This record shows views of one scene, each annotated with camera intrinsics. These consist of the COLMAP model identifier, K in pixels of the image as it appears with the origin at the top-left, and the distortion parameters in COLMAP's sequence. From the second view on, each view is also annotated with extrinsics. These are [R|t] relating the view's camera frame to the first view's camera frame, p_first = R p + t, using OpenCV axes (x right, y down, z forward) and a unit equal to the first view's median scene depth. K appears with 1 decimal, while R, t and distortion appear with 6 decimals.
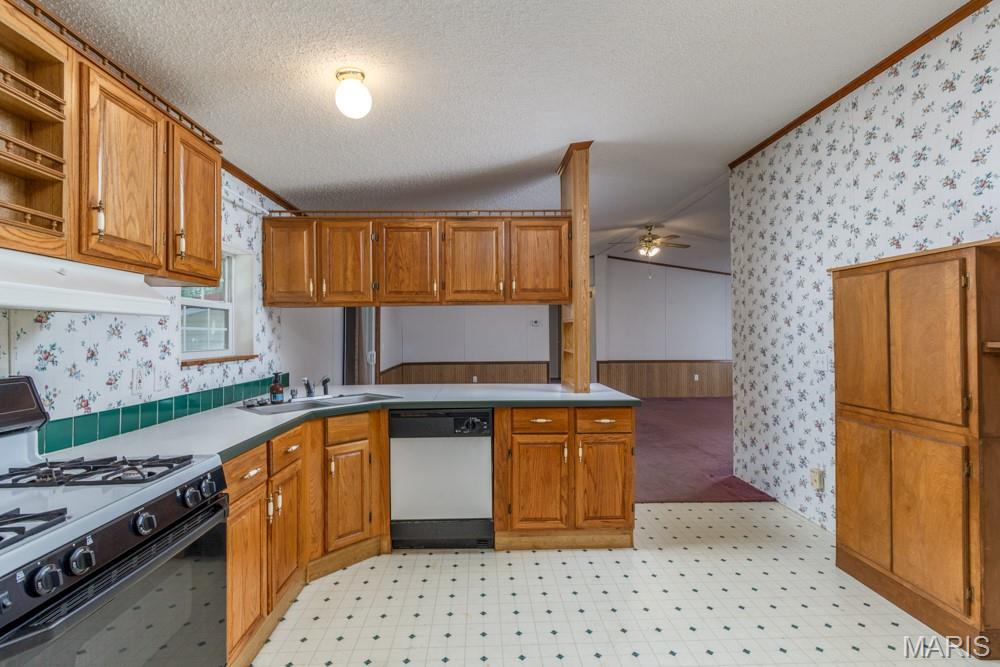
lens RADIAL K [[451.9, 0, 499.2], [0, 451.9, 318.8], [0, 0, 1]] dist [0.002606, 0.000685]
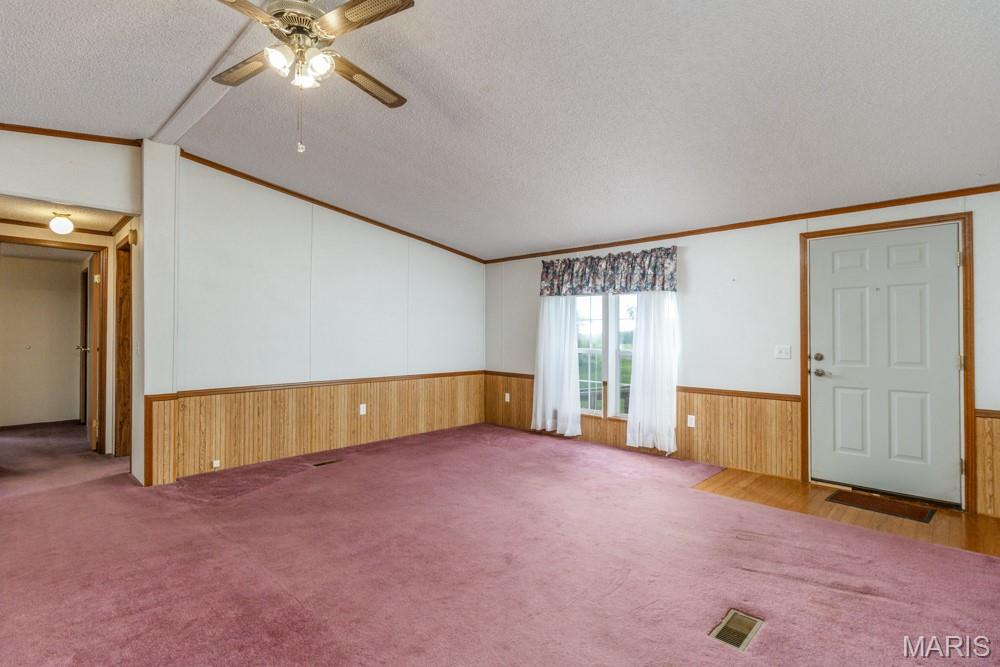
lens RADIAL K [[467.8, 0, 500.0], [0, 467.8, 333.5], [0, 0, 1]] dist [-0.001374, 0.000103]
pose [[0.709113, 0.012276, 0.704988, 0.537871], [-0.032461, 0.999357, 0.015250, 0.074672], [-0.704348, -0.033699, 0.709055, 1.757883]]
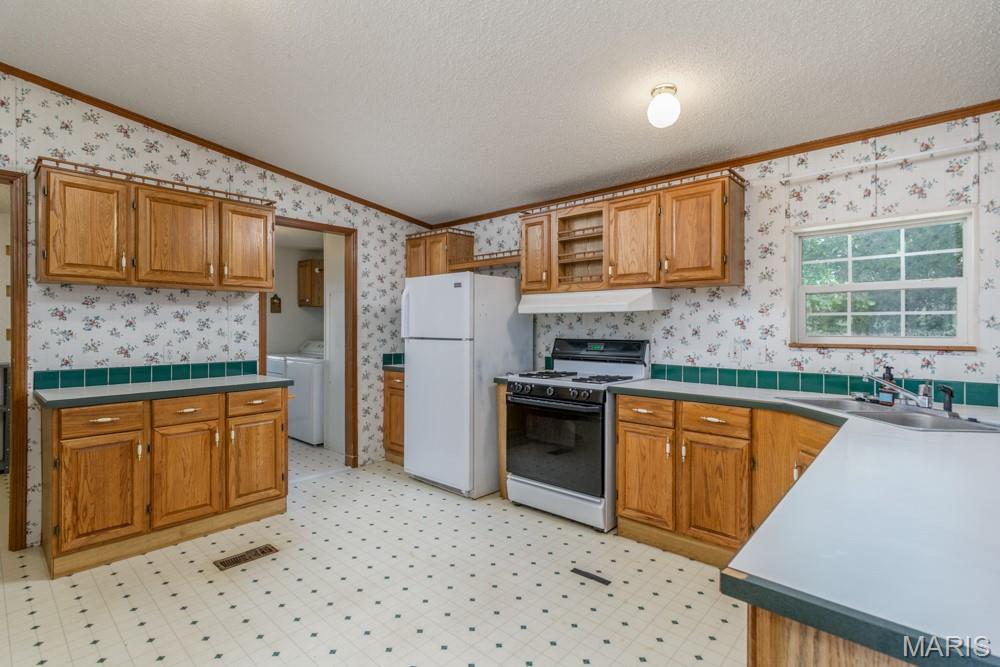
lens RADIAL K [[451.9, 0, 499.2], [0, 451.9, 318.8], [0, 0, 1]] dist [0.002606, 0.000685]
pose [[-0.675884, 0.005940, -0.736984, 0.625652], [0.036957, 0.998983, -0.025842, 0.031514], [0.736081, -0.044703, -0.675415, 1.158505]]
